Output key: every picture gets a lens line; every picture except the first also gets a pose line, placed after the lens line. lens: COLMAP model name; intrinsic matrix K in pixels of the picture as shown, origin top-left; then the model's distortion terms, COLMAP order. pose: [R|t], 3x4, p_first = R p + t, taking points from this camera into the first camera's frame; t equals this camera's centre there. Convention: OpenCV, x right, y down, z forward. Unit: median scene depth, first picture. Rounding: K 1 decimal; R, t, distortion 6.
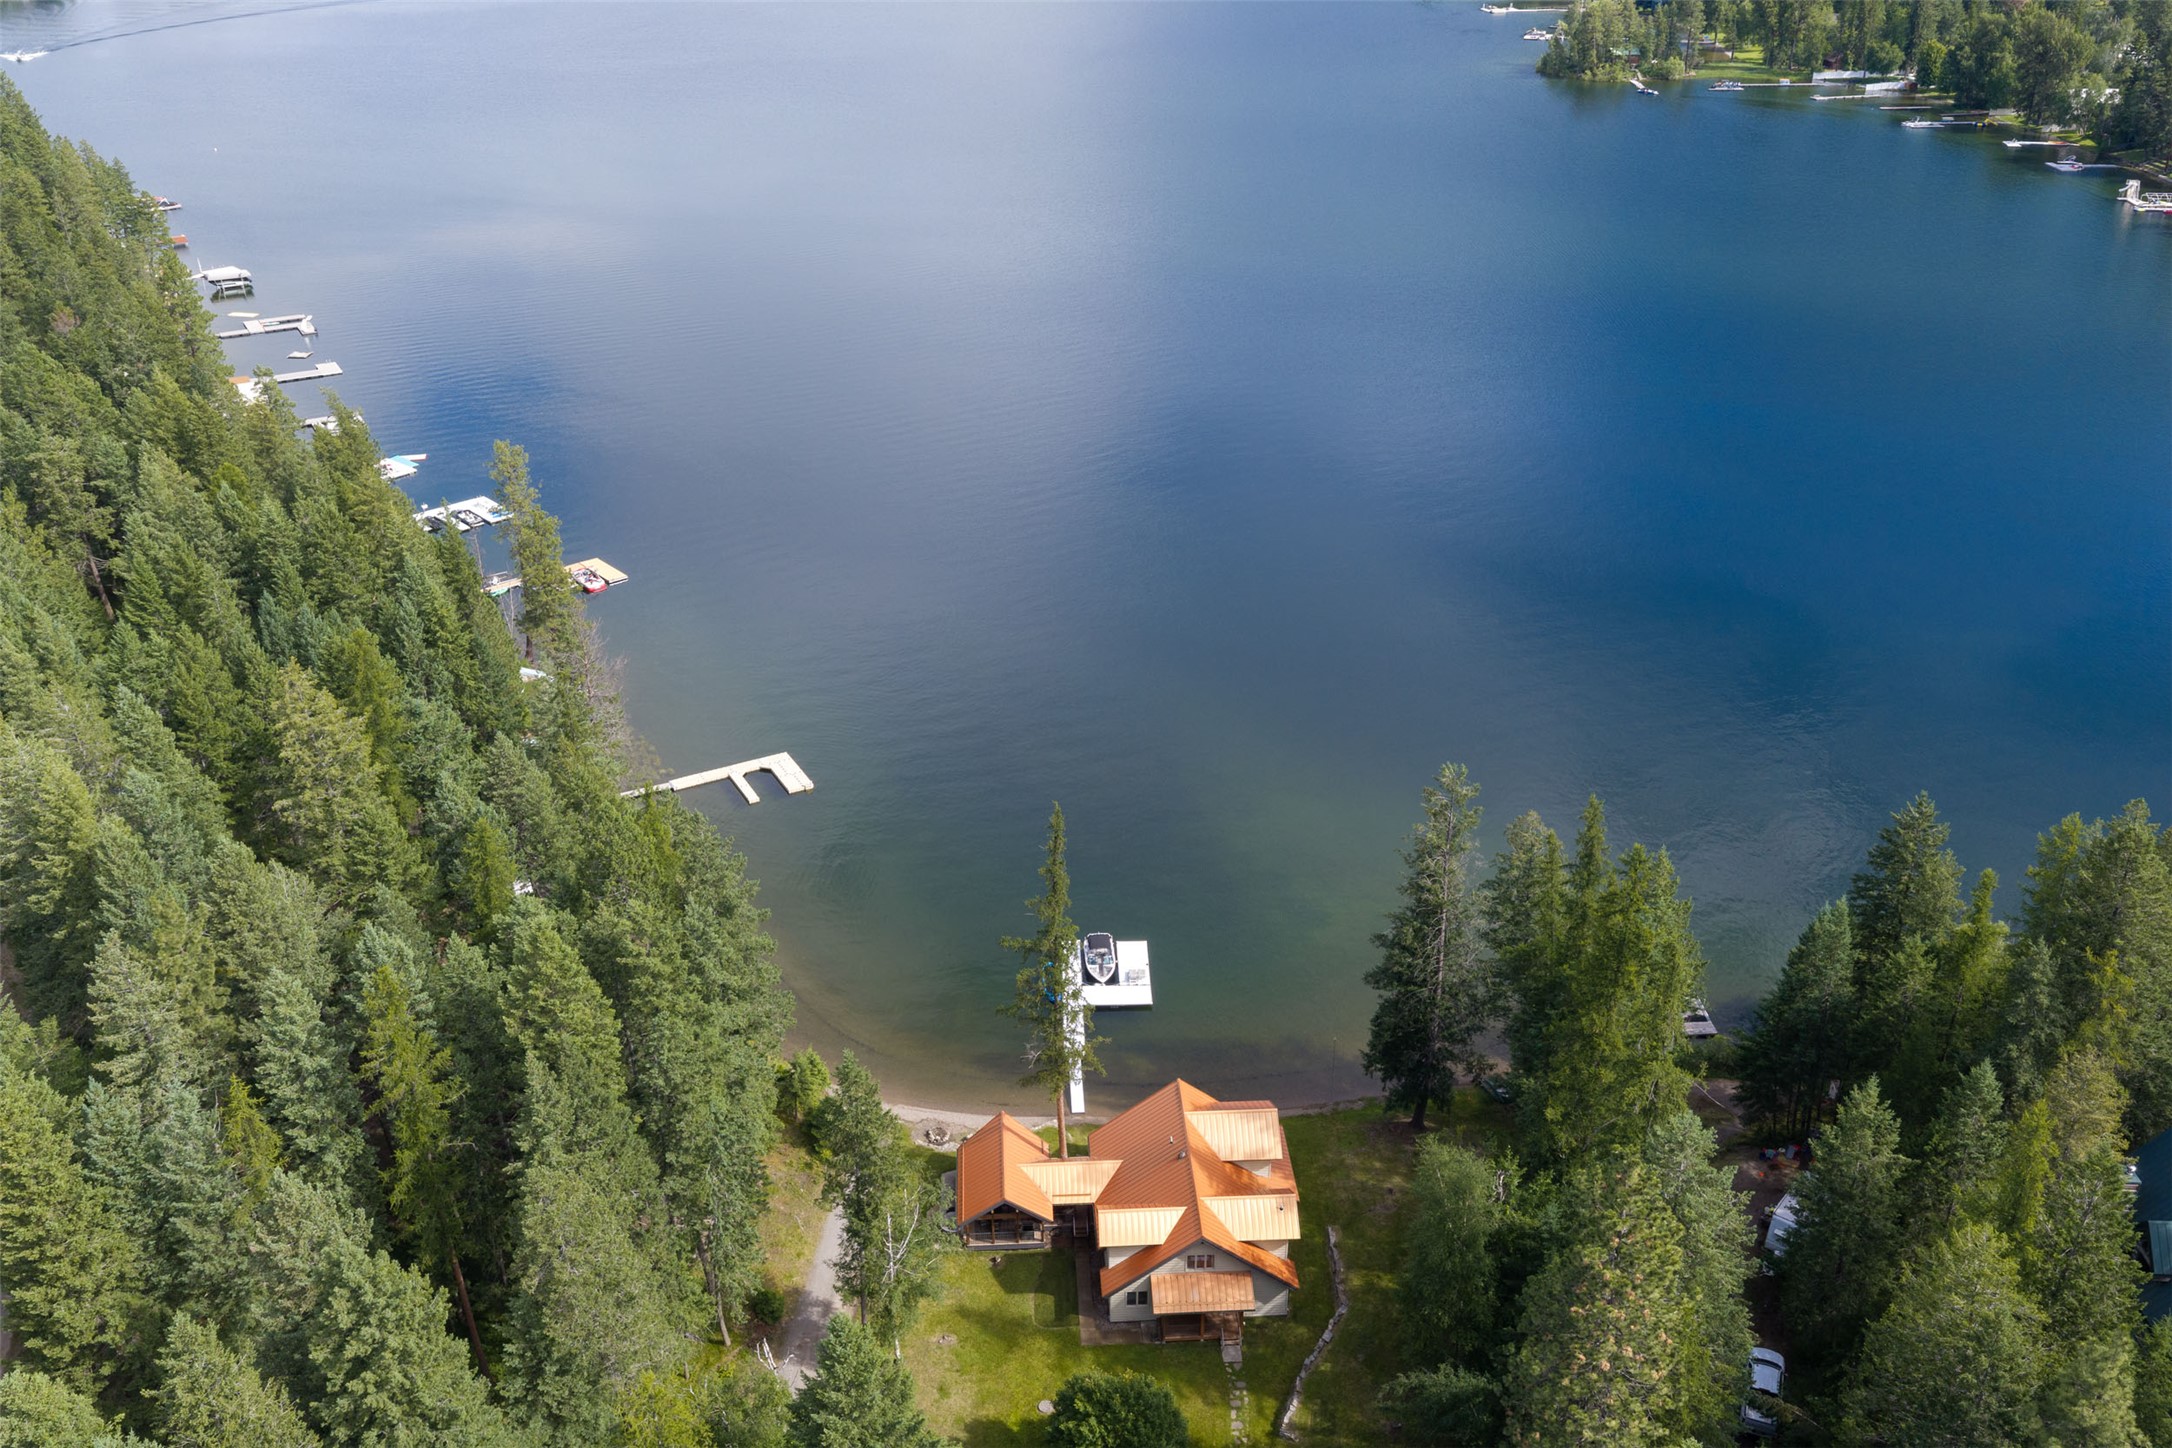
lens RADIAL K [[1792.8, 0, 1085.7], [0, 1792.8, 734.0], [0, 0, 1]] dist [0.018152, -0.018229]
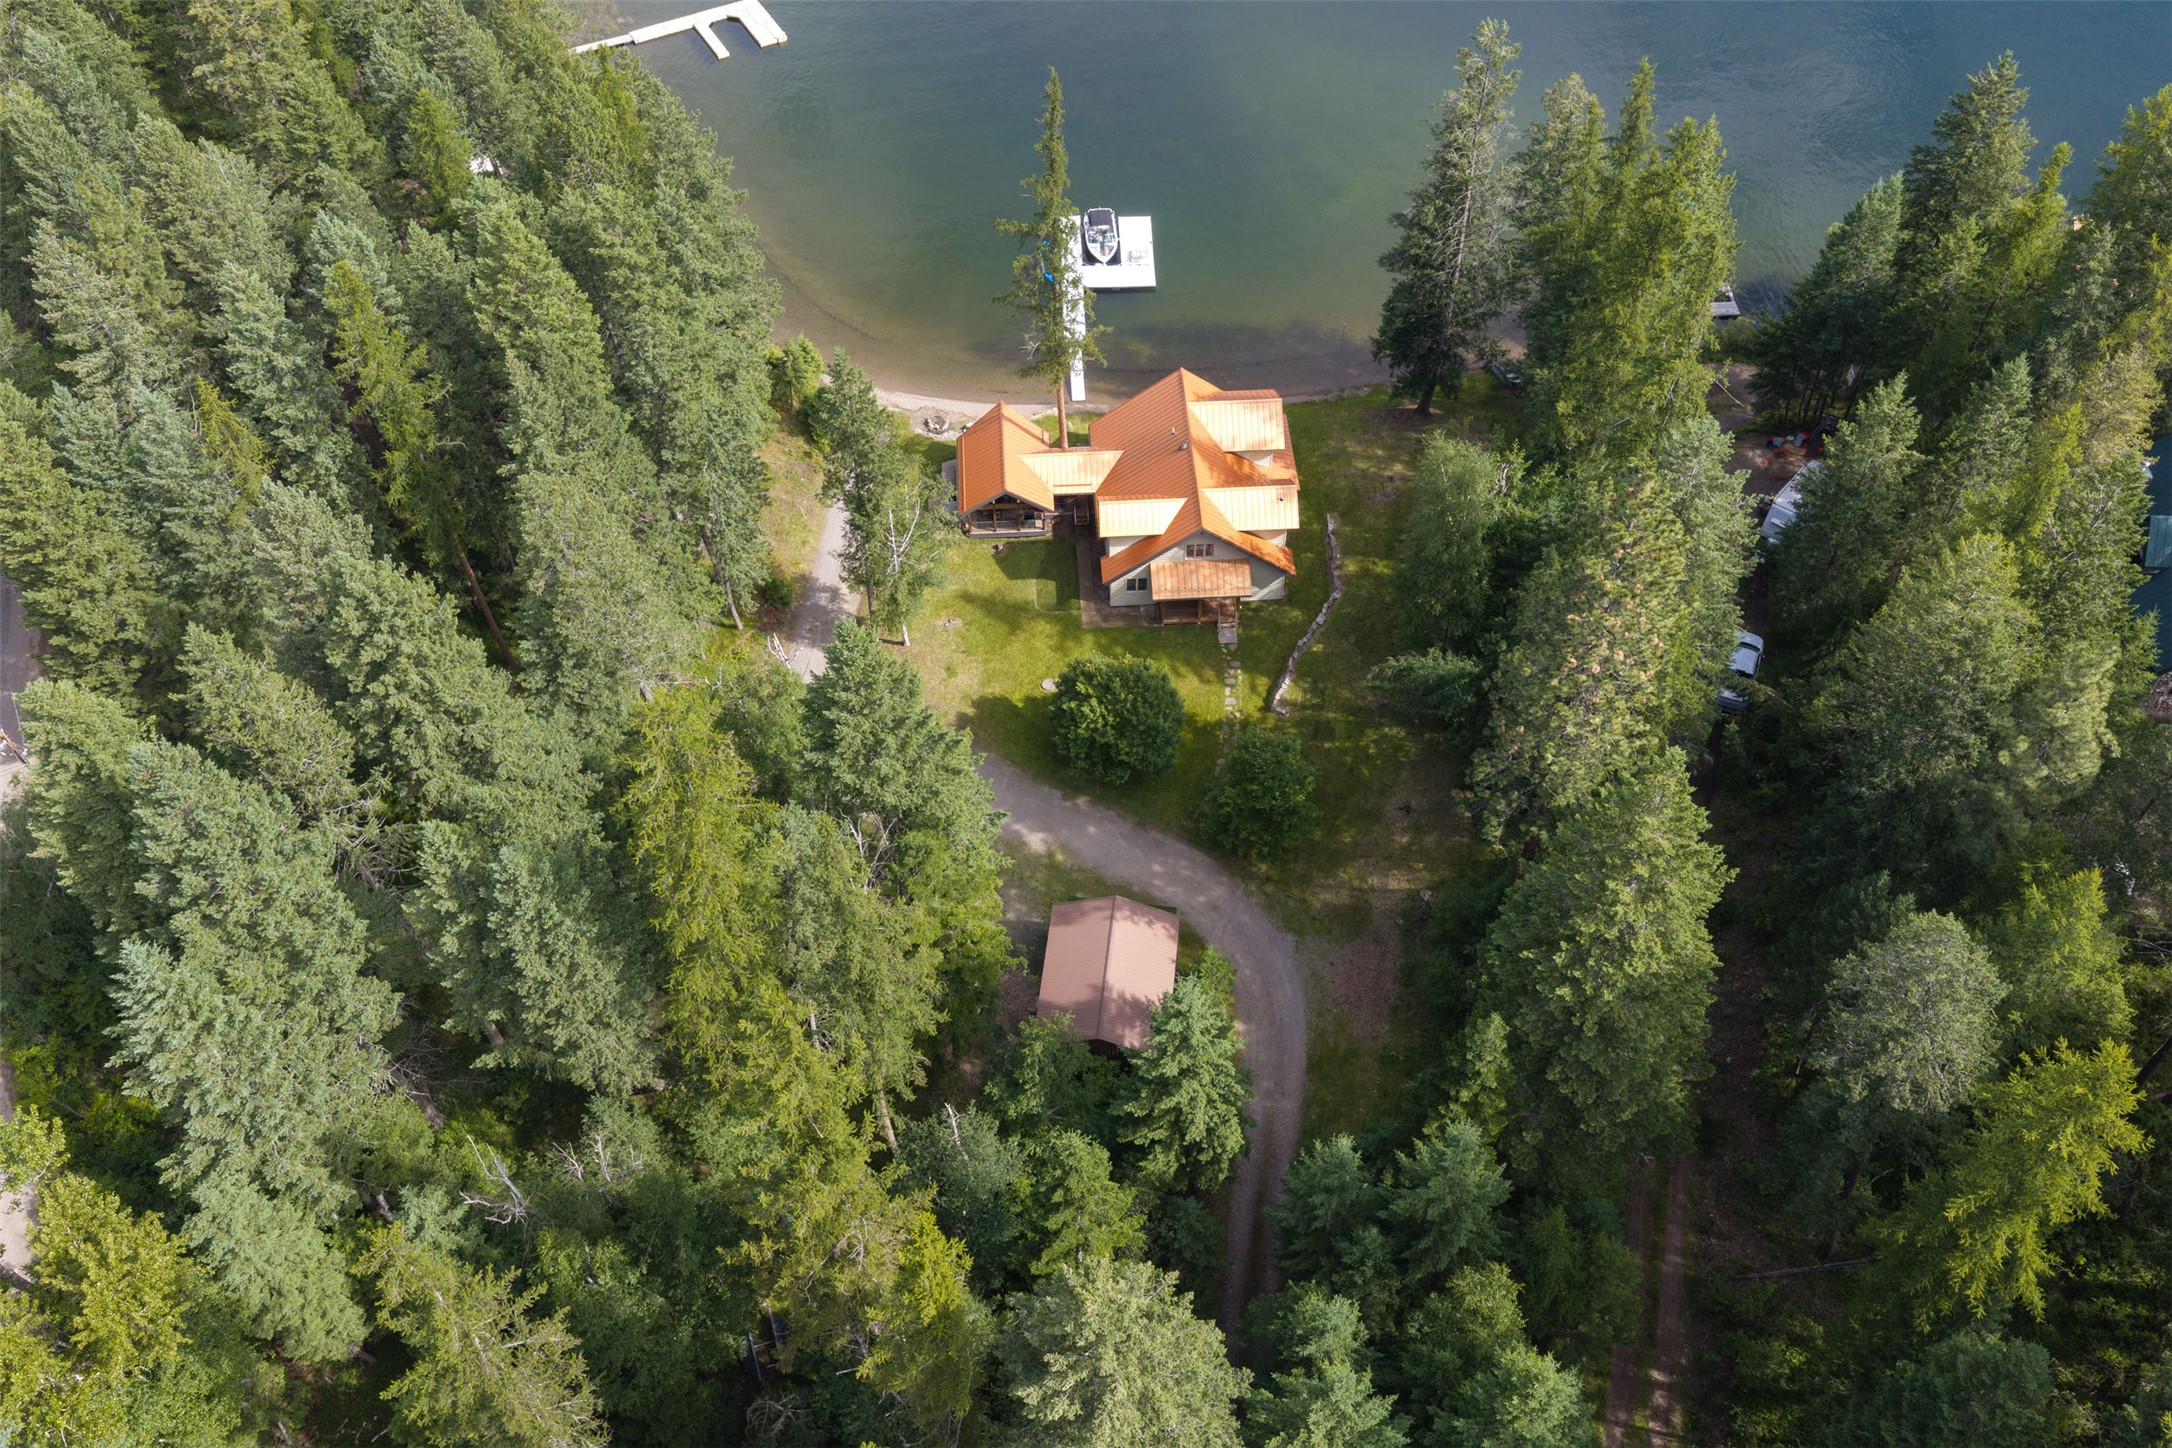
lens RADIAL K [[1792.8, 0, 1085.8], [0, 1792.8, 730.0], [0, 0, 1]] dist [0.018152, -0.018229]
pose [[0.999998, -0.001988, -0.000077, -0.000630], [0.001857, 0.918966, 0.394333, -0.012841], [-0.000713, -0.394332, 0.918968, 0.030898]]
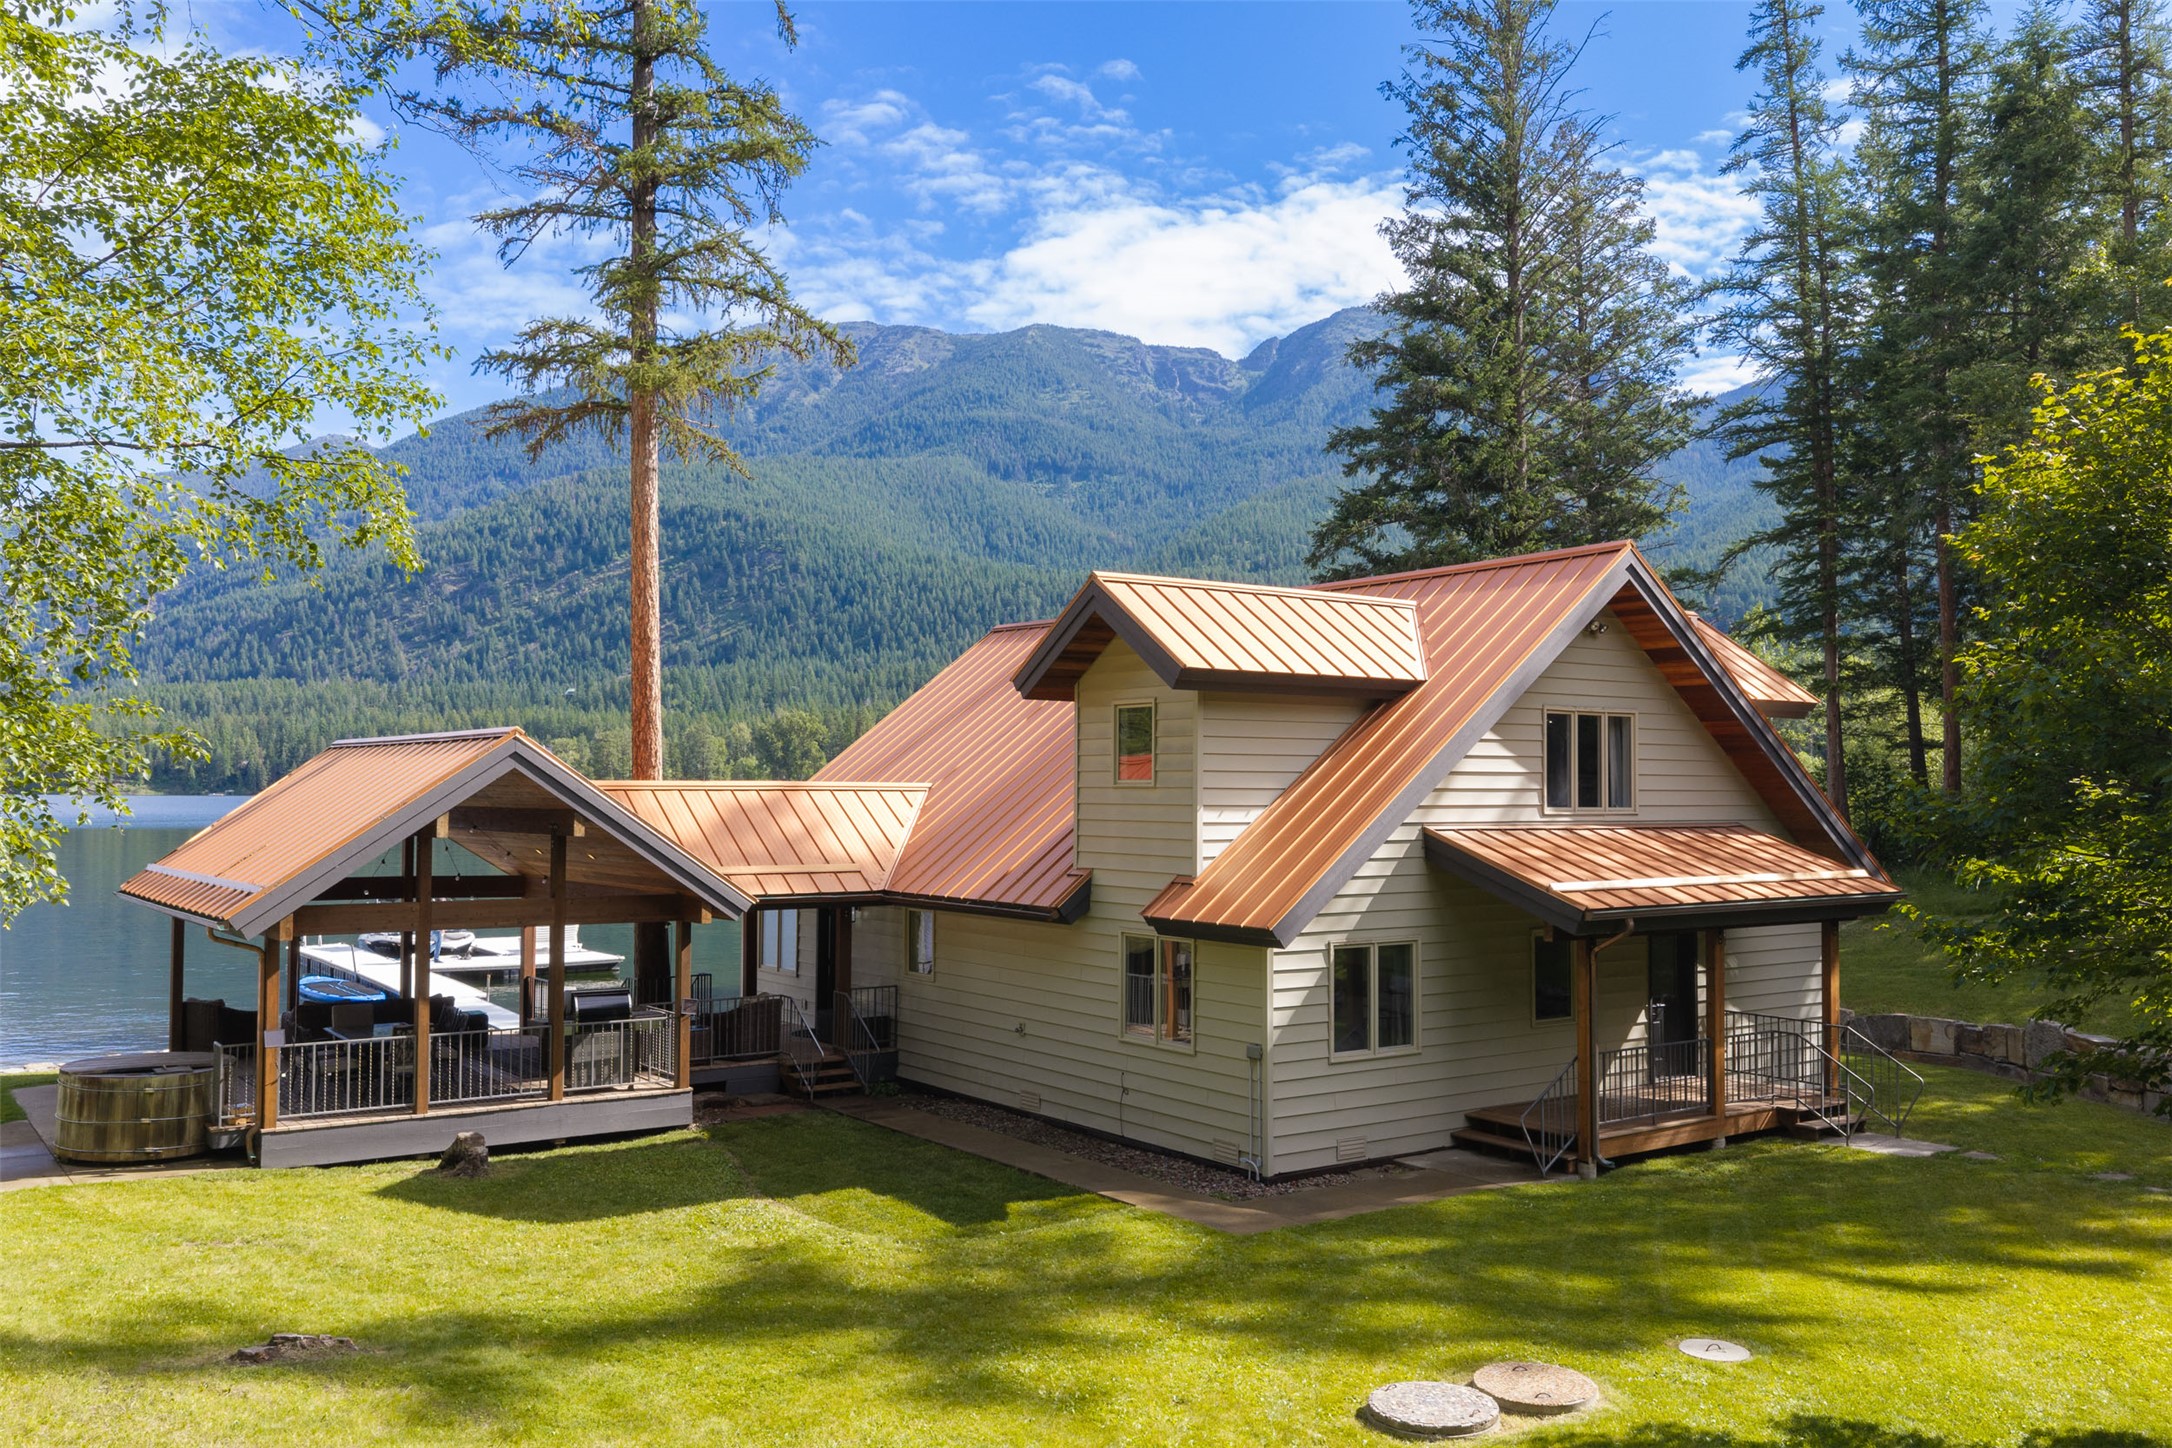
lens RADIAL K [[1792.8, 0, 1086.5], [0, 1792.8, 733.4], [0, 0, 1]] dist [0.018152, -0.018229]
pose [[0.843203, 0.022305, 0.537132, -0.102106], [0.247544, 0.870804, -0.424761, 0.377637], [-0.477211, 0.491124, 0.728743, 0.901597]]
